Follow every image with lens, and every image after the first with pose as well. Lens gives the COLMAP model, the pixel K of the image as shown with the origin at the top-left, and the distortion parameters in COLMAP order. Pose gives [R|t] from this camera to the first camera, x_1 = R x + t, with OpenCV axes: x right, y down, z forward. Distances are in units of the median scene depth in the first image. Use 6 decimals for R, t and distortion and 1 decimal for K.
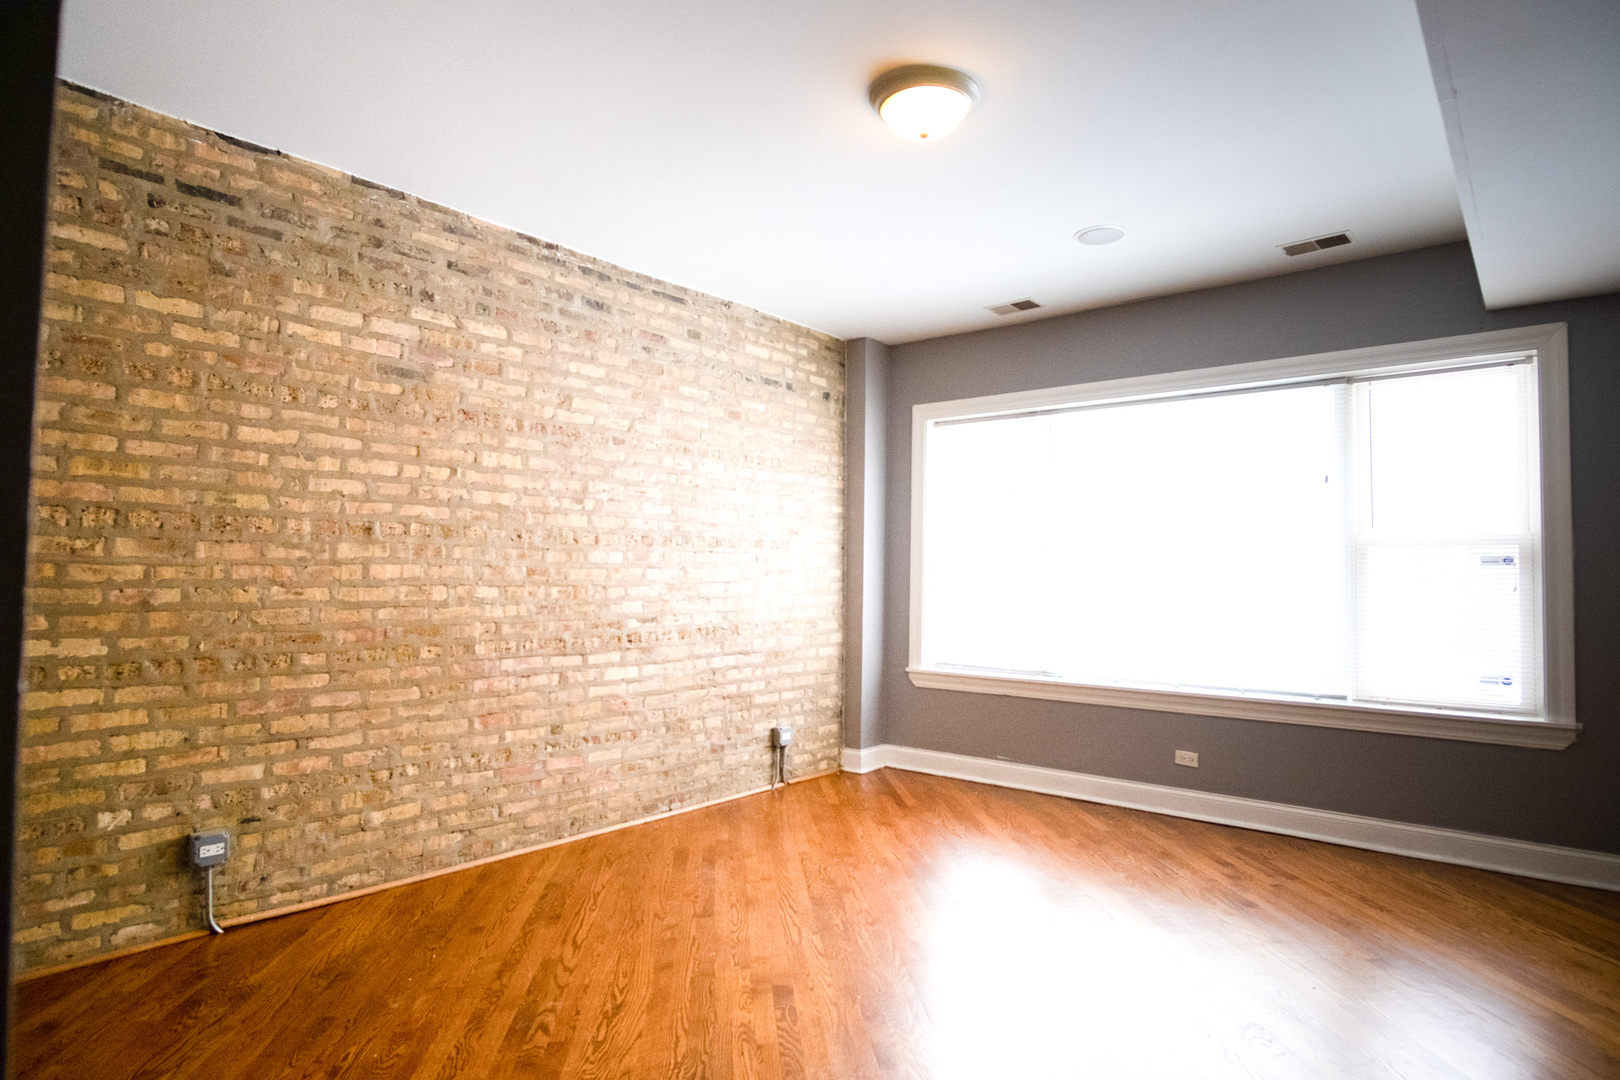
lens RADIAL K [[881.9, 0, 810.0], [0, 881.9, 540.0], [0, 0, 1]] dist [-0.037123, 0.010865]
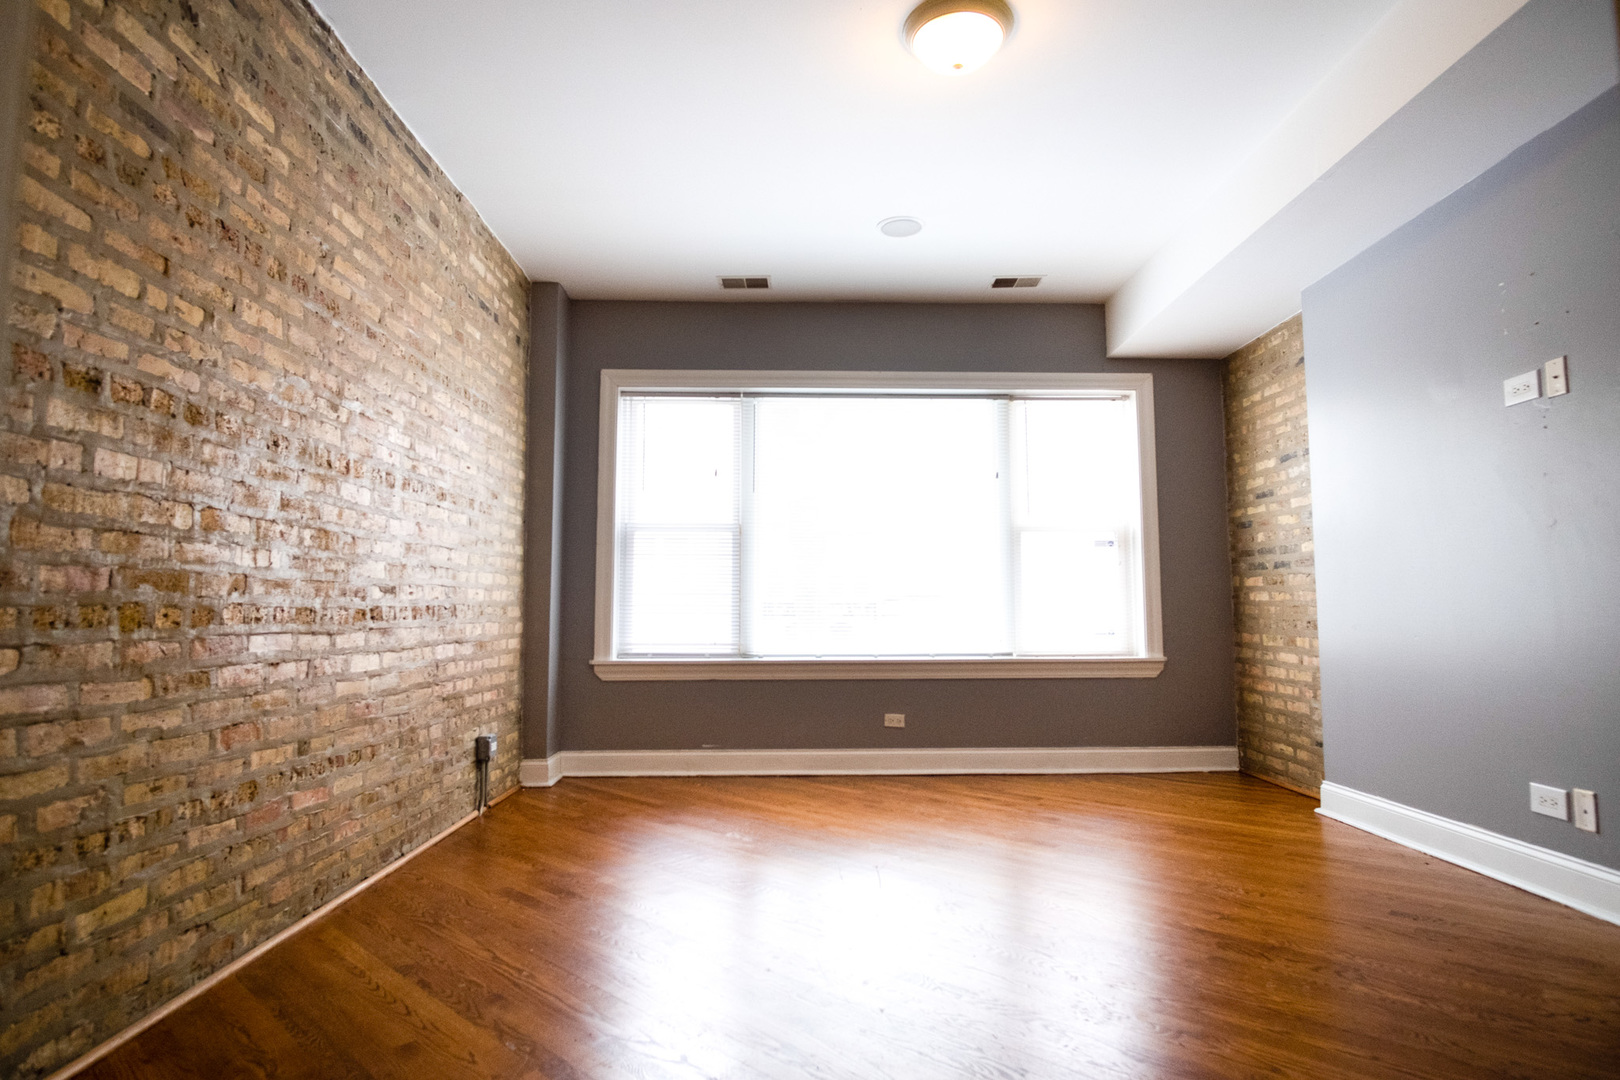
lens RADIAL K [[881.9, 0, 810.0], [0, 881.9, 540.0], [0, 0, 1]] dist [-0.037123, 0.010865]
pose [[0.754319, 0.041697, 0.655182, -0.461898], [-0.015363, 0.998829, -0.045880, 0.091414], [-0.656328, 0.024543, 0.754076, 0.278499]]
